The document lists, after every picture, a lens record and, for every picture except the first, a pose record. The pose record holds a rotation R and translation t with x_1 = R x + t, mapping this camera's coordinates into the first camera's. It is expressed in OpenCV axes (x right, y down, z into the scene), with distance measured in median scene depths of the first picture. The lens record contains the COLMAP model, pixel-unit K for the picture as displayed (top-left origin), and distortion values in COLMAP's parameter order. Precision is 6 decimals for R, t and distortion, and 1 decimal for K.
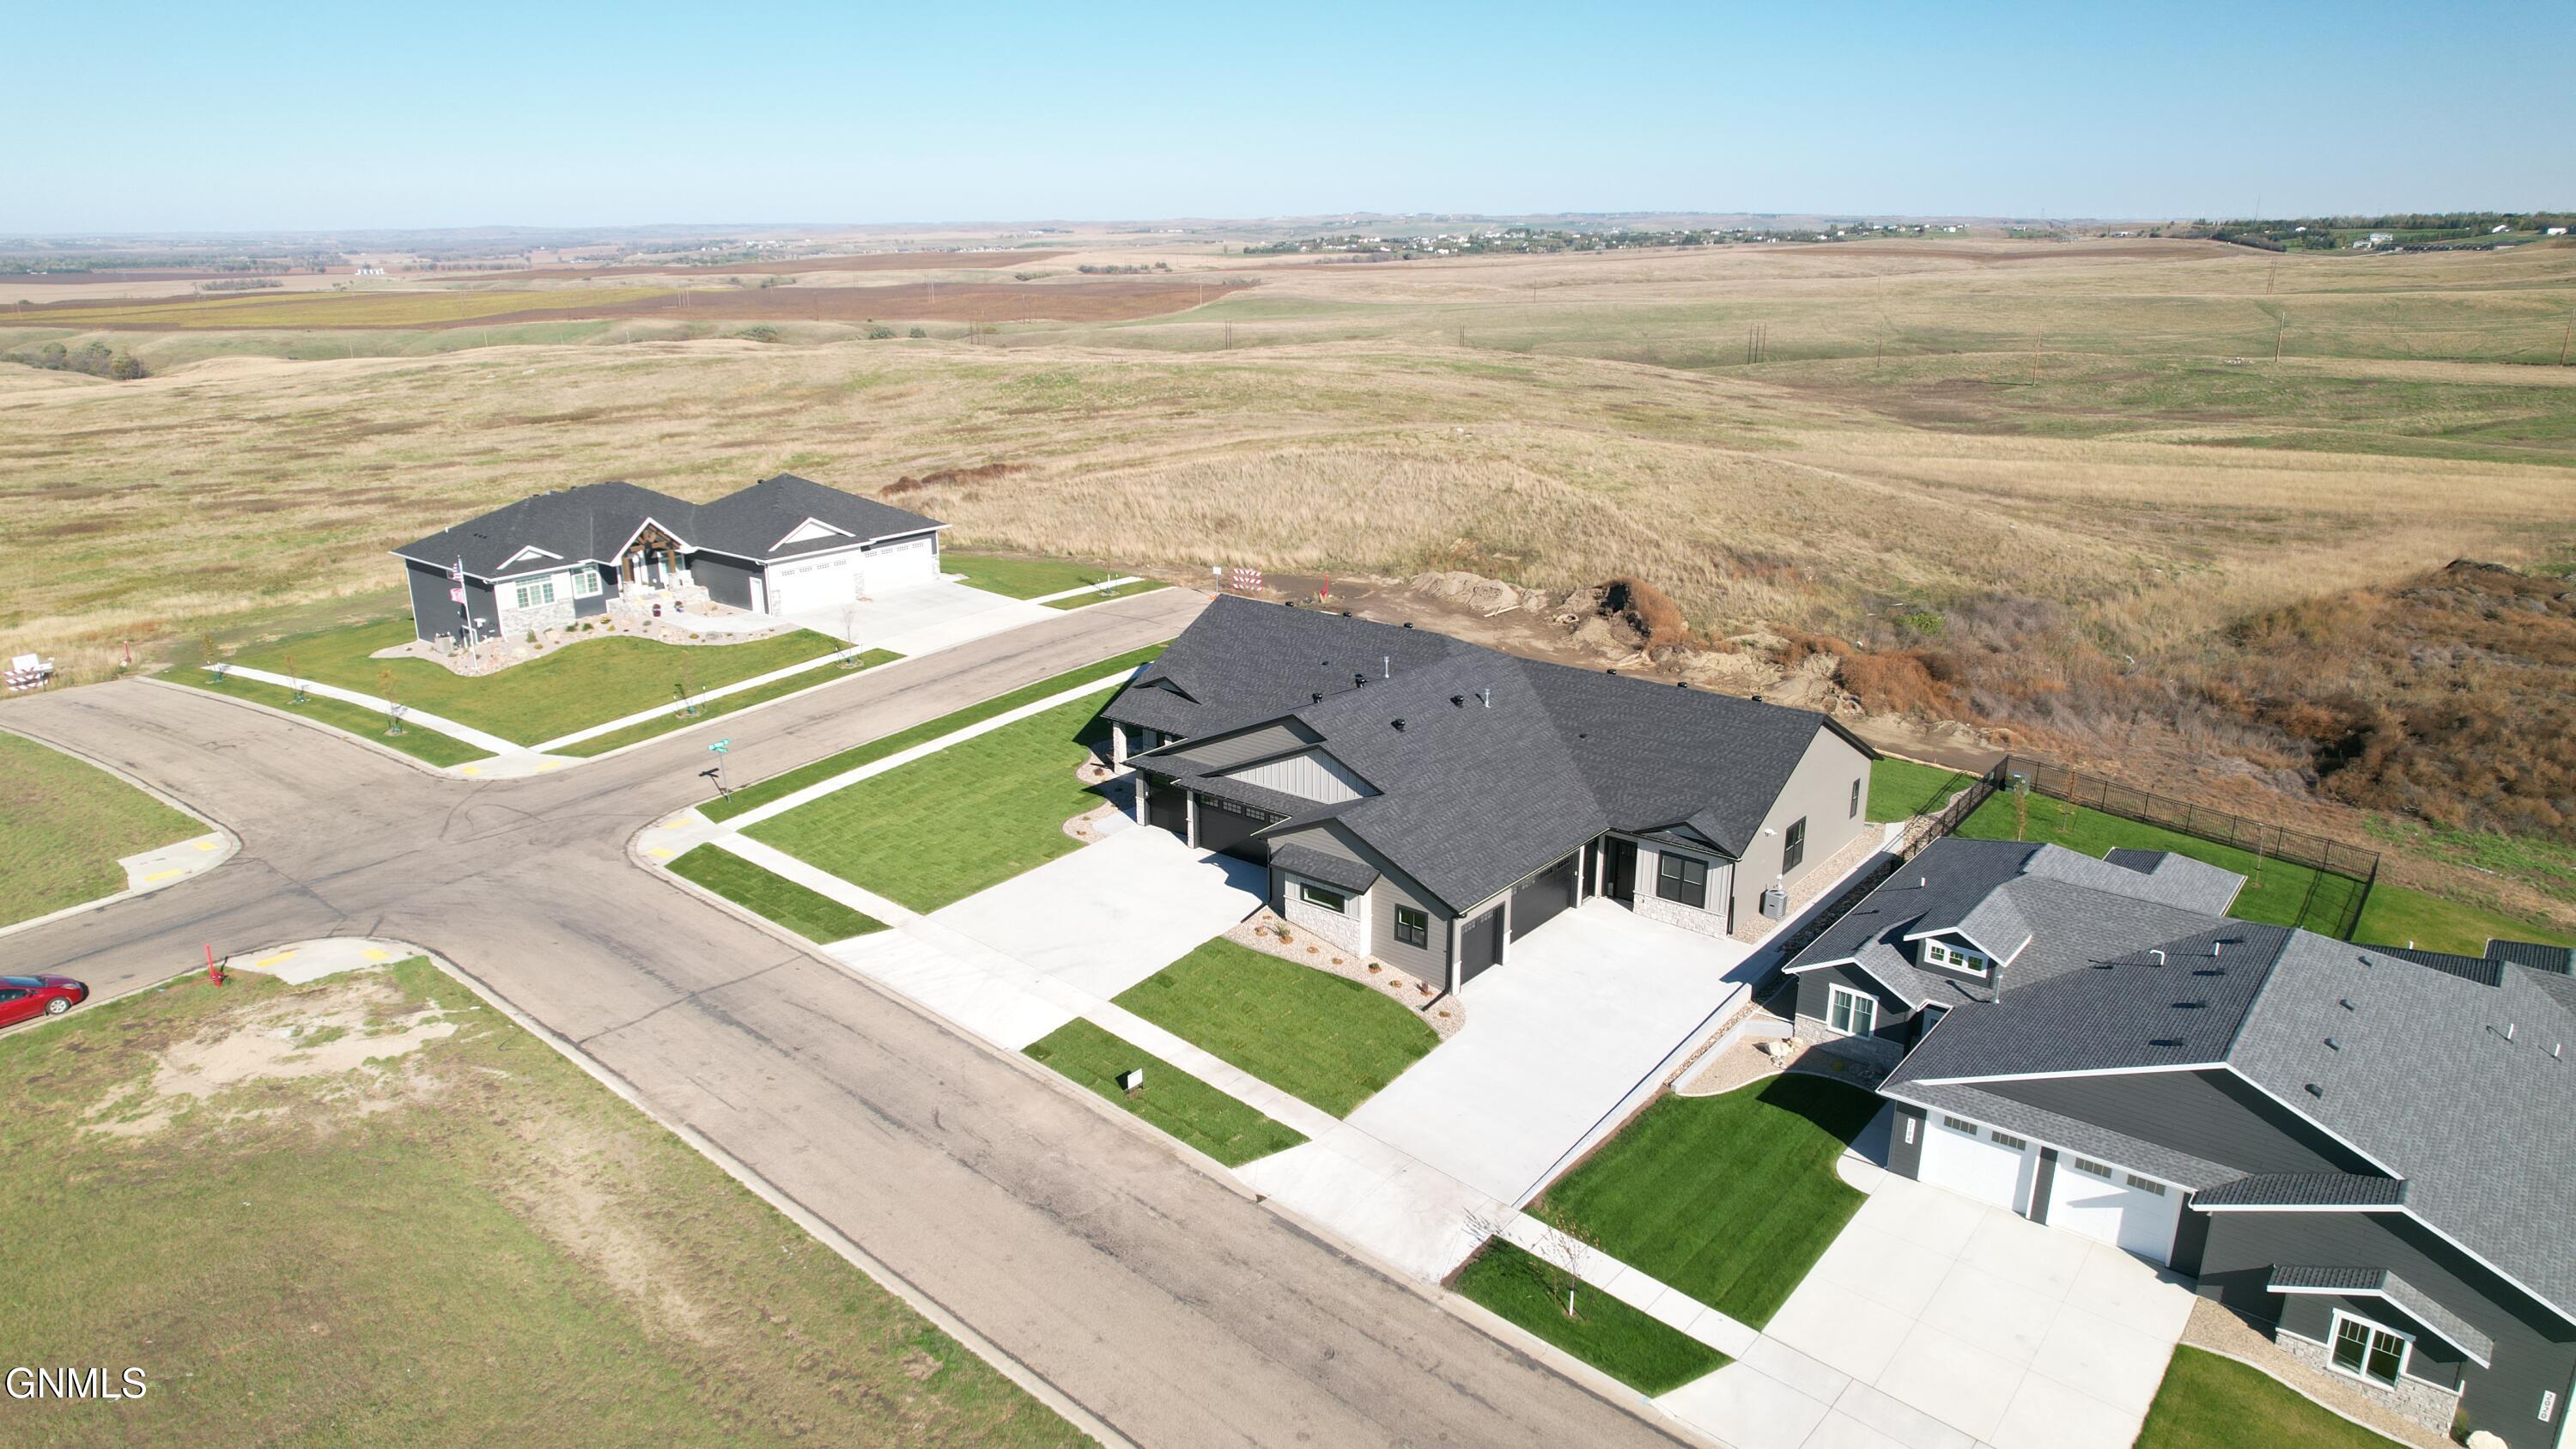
lens RADIAL K [[1643.1, 0, 1283.3], [0, 1643.1, 735.2], [0, 0, 1]] dist [-0.074704, 0.066167]
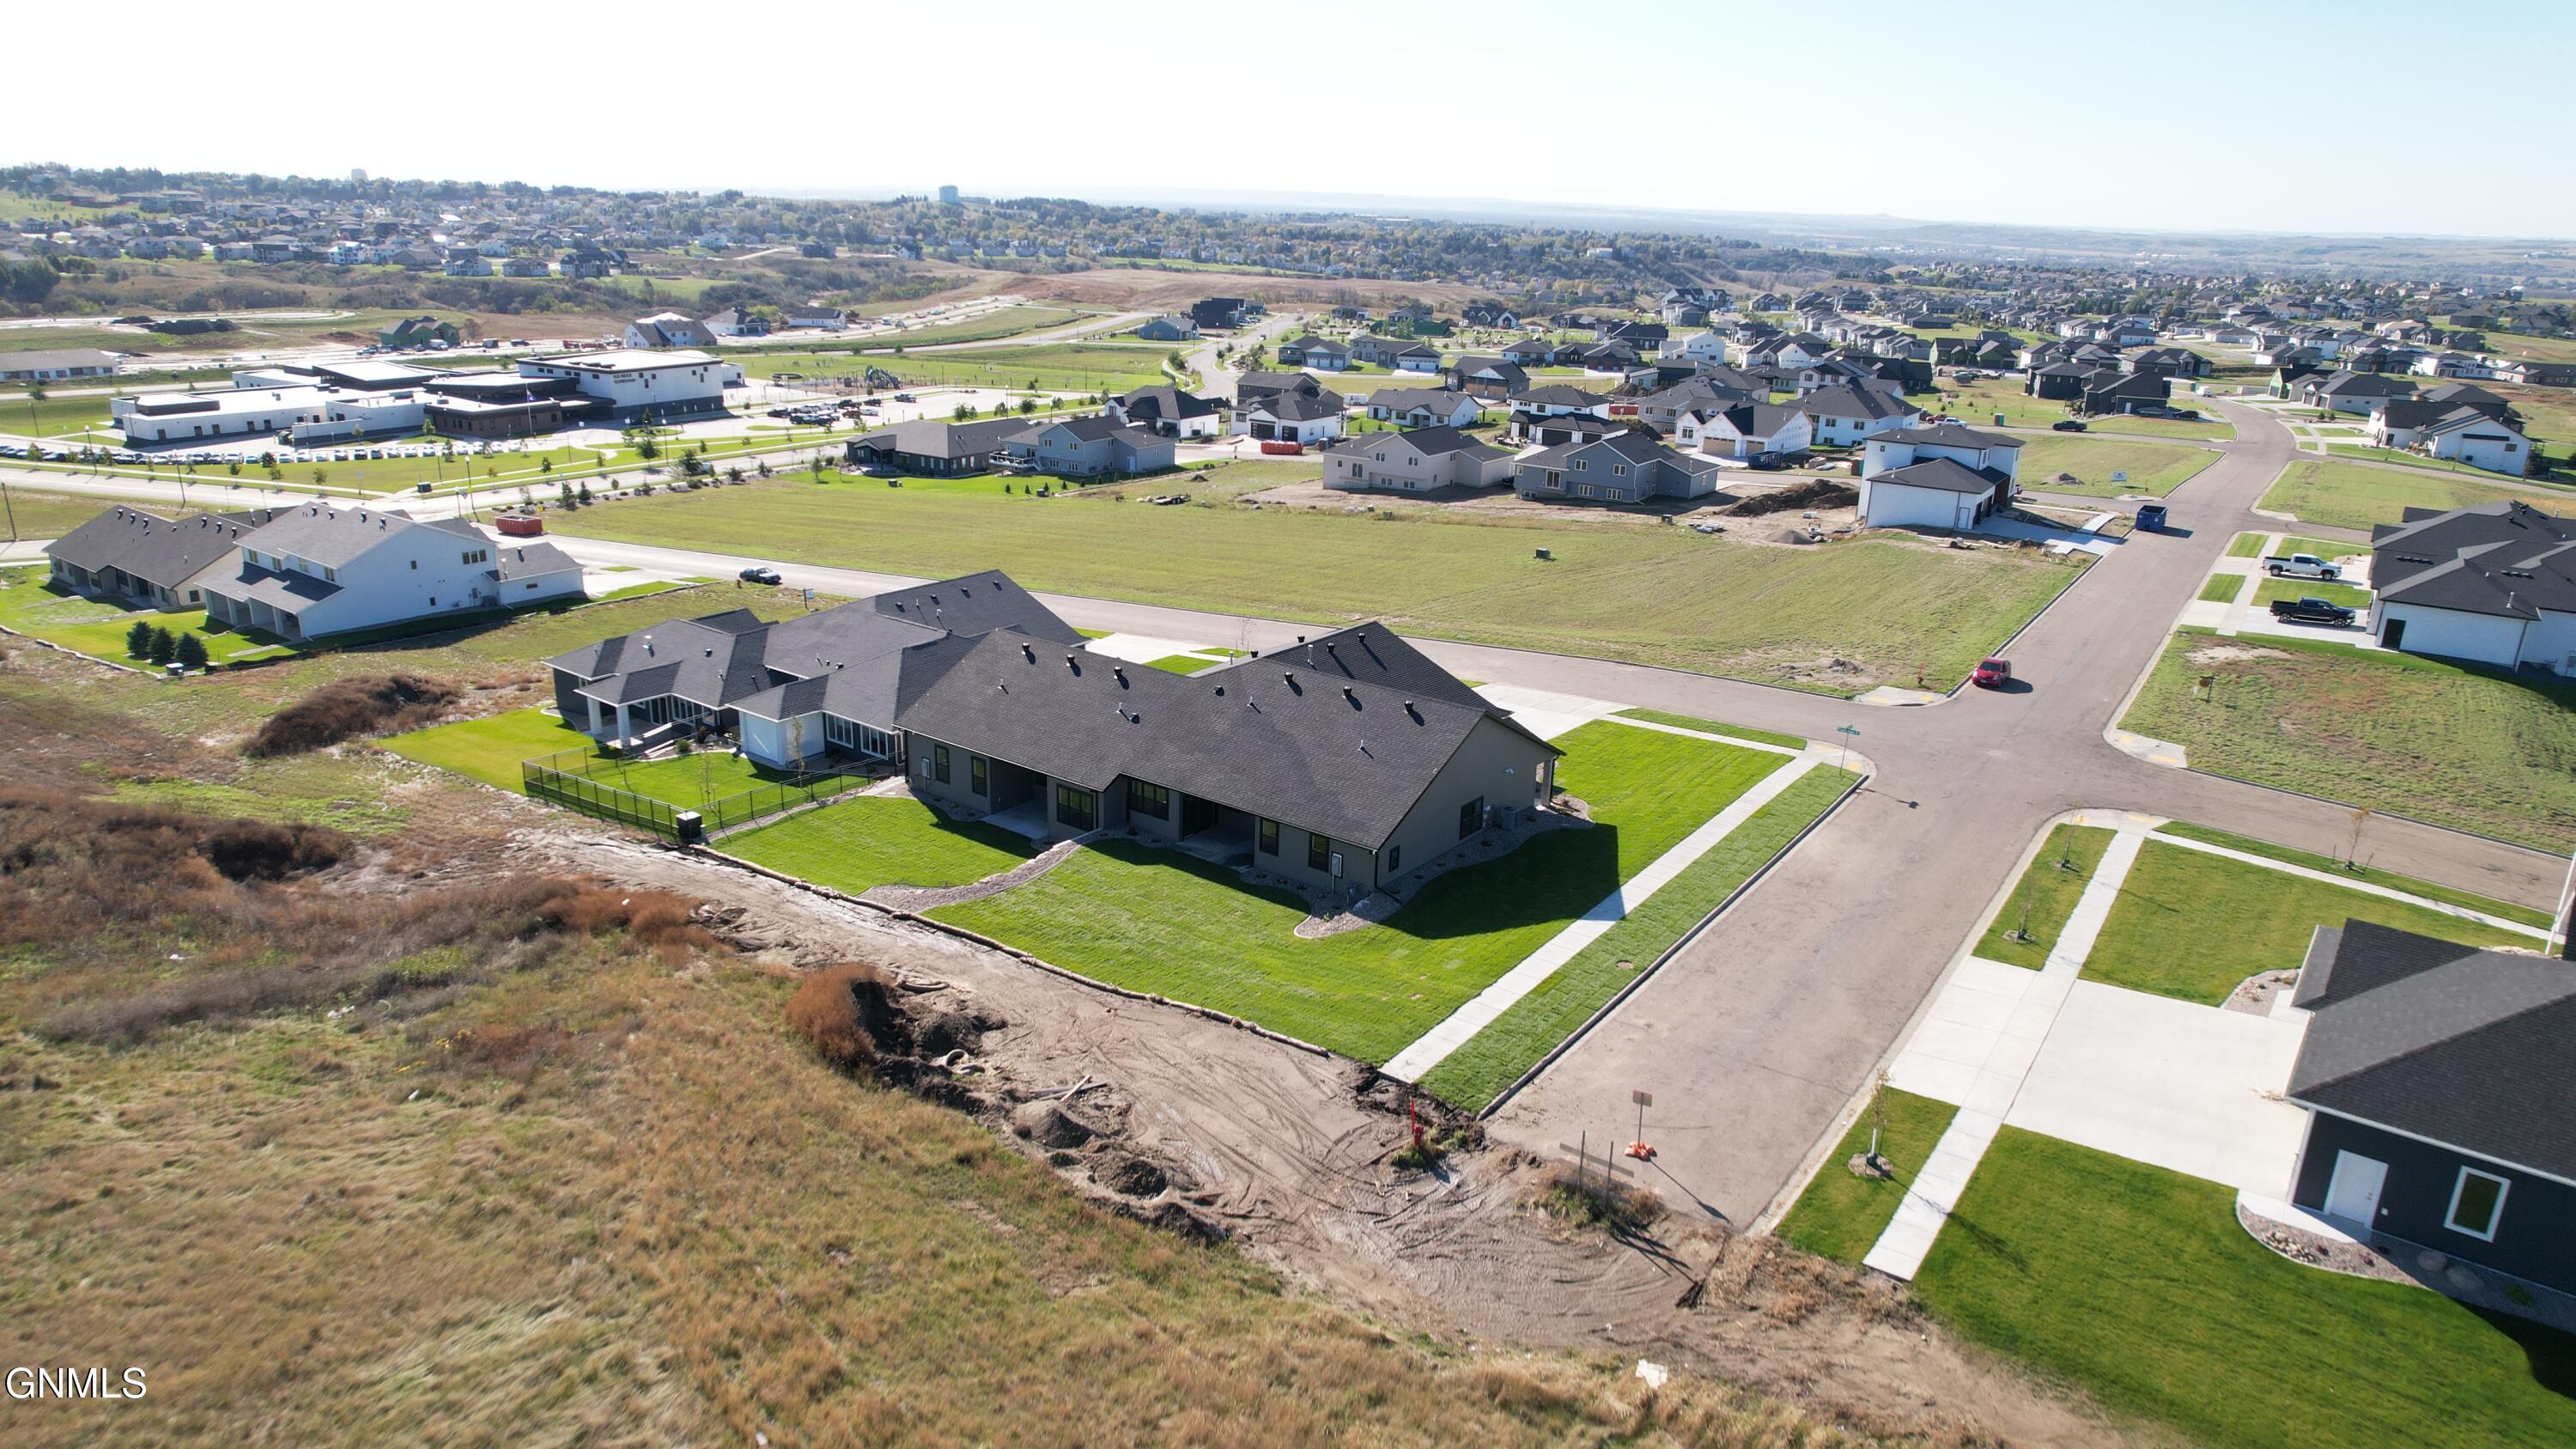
lens RADIAL K [[1643.1, 0, 1283.3], [0, 1643.1, 735.2], [0, 0, 1]] dist [-0.074704, 0.066167]
pose [[-0.999138, -0.012394, -0.039626, 0.137954], [-0.033278, 0.809762, 0.585813, -0.749110], [0.024827, 0.586627, -0.809477, 2.142155]]
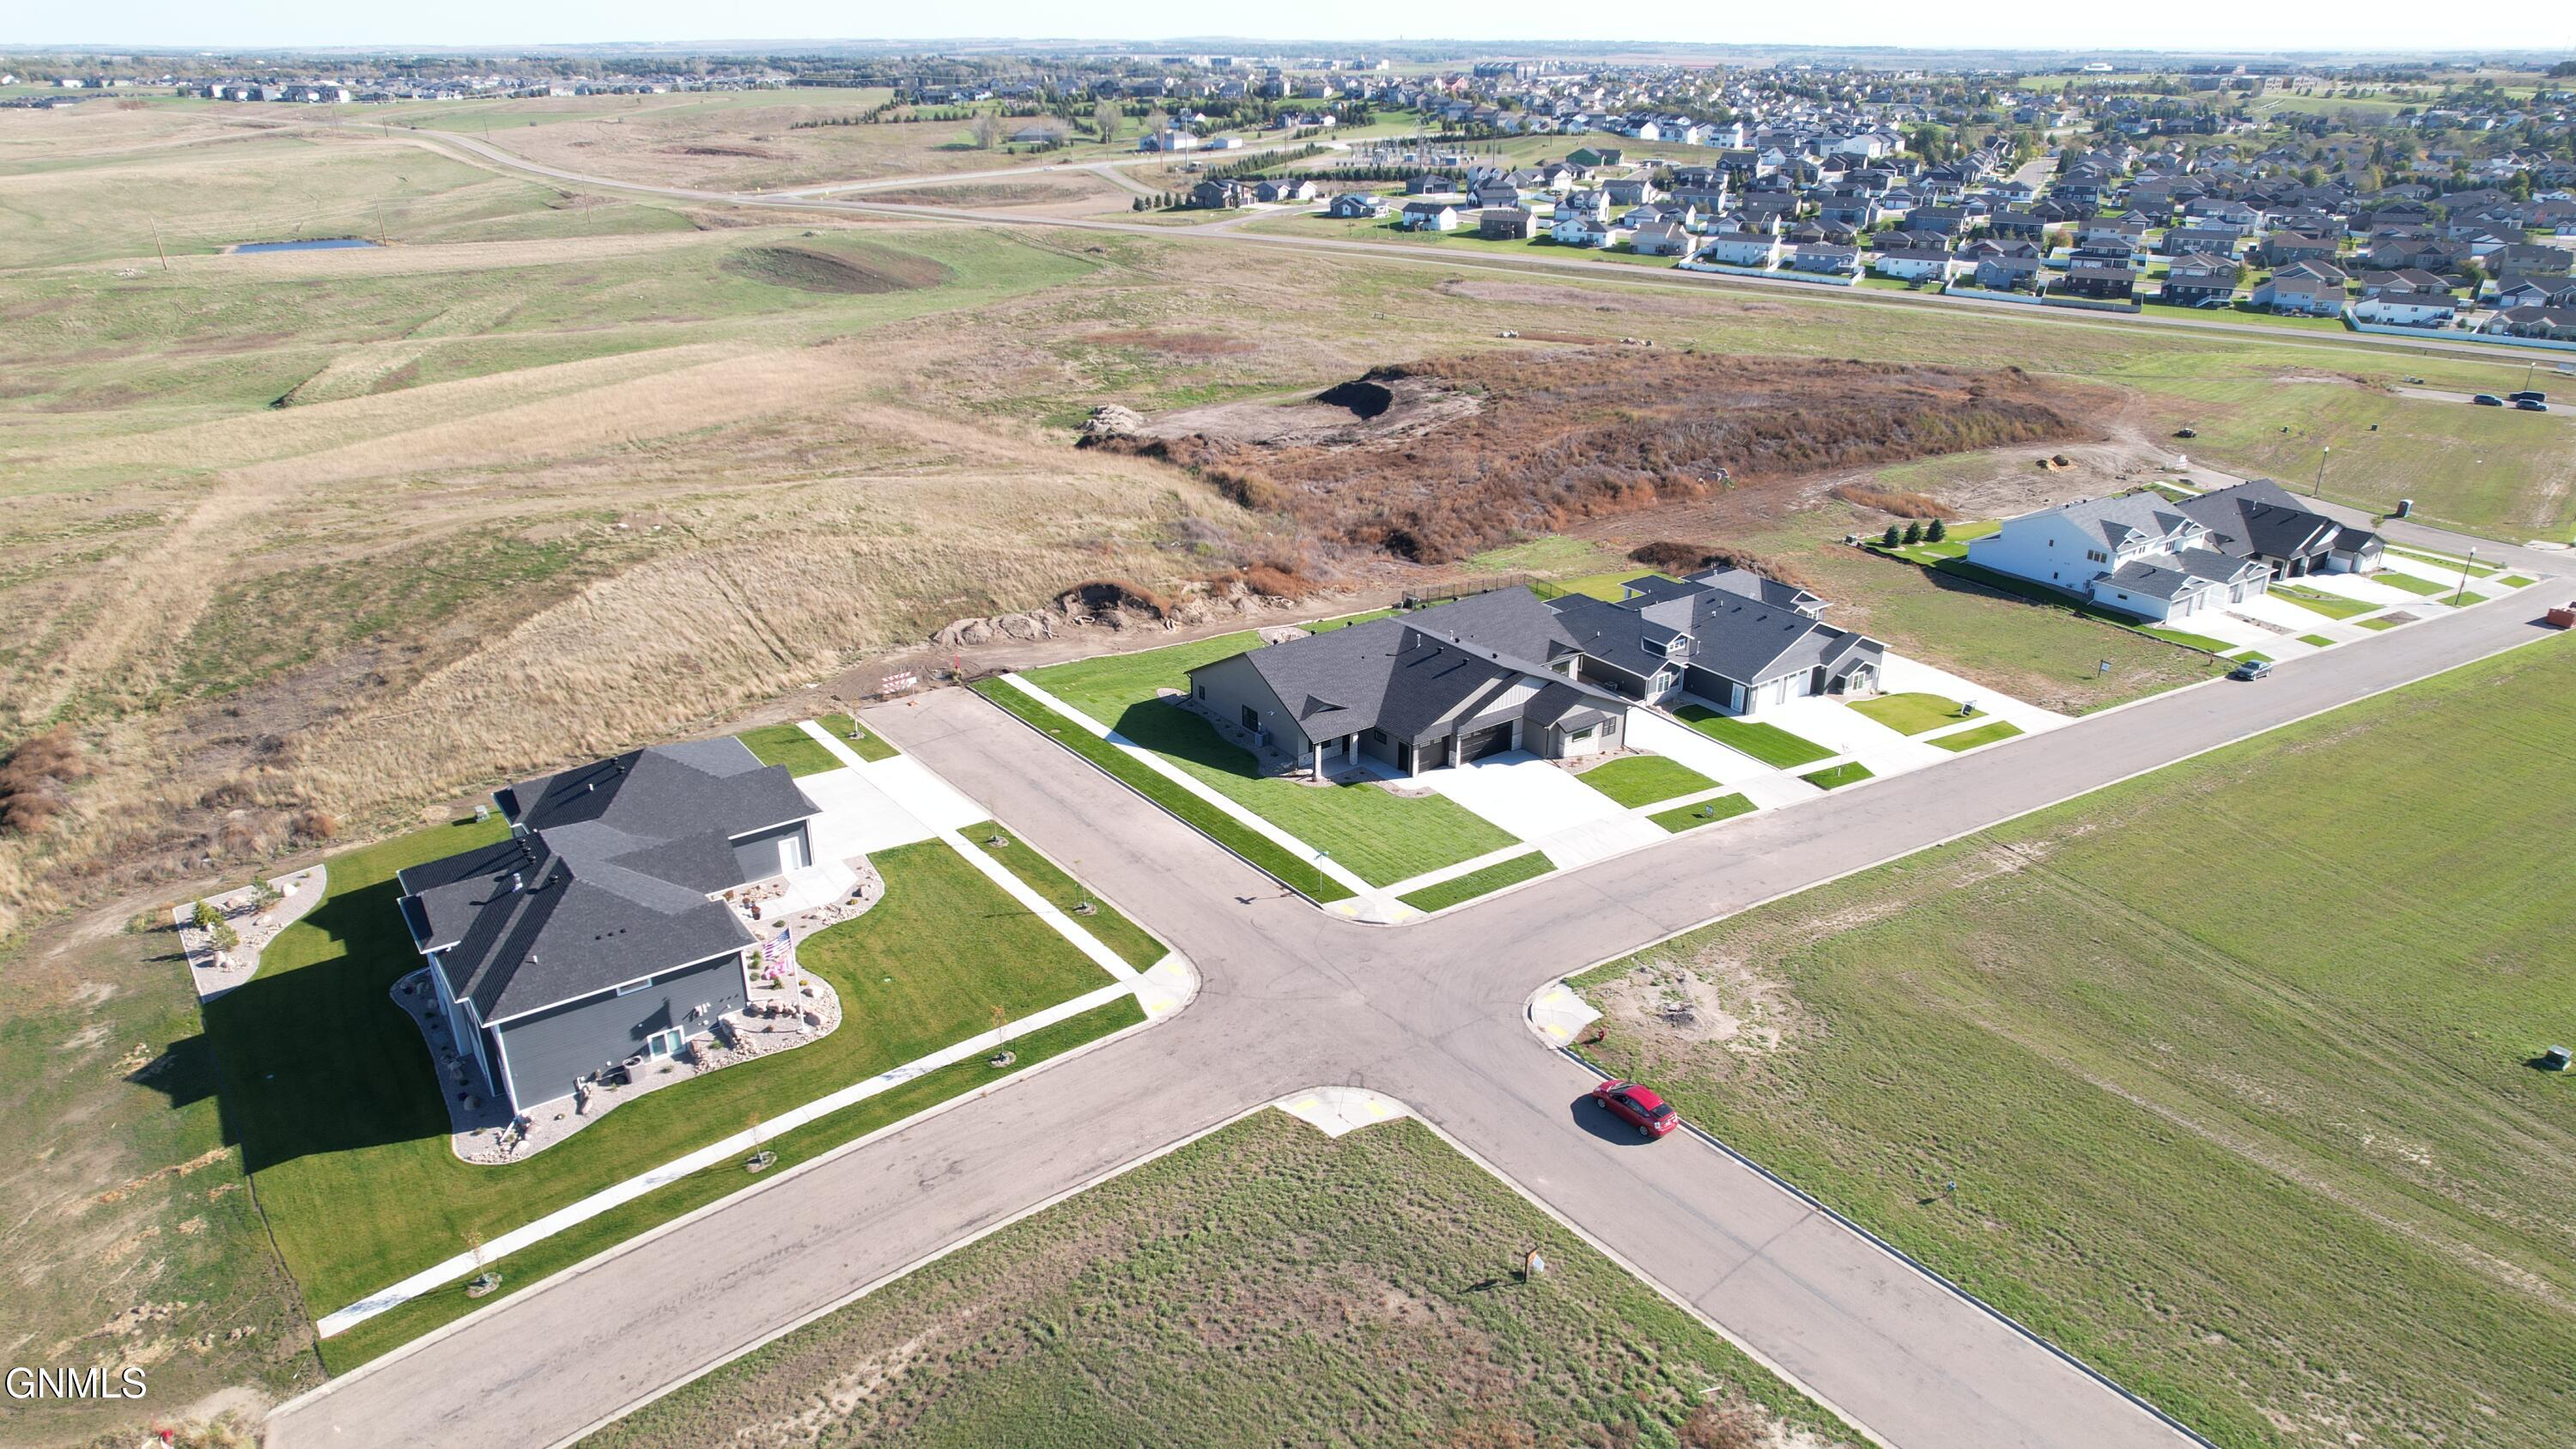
lens RADIAL K [[1643.1, 0, 1283.3], [0, 1643.1, 735.2], [0, 0, 1]] dist [-0.074704, 0.066167]
pose [[0.261230, -0.376963, 0.888627, -1.672645], [0.292704, 0.908183, 0.299212, -0.549240], [-0.919828, 0.181941, 0.347583, 0.571421]]
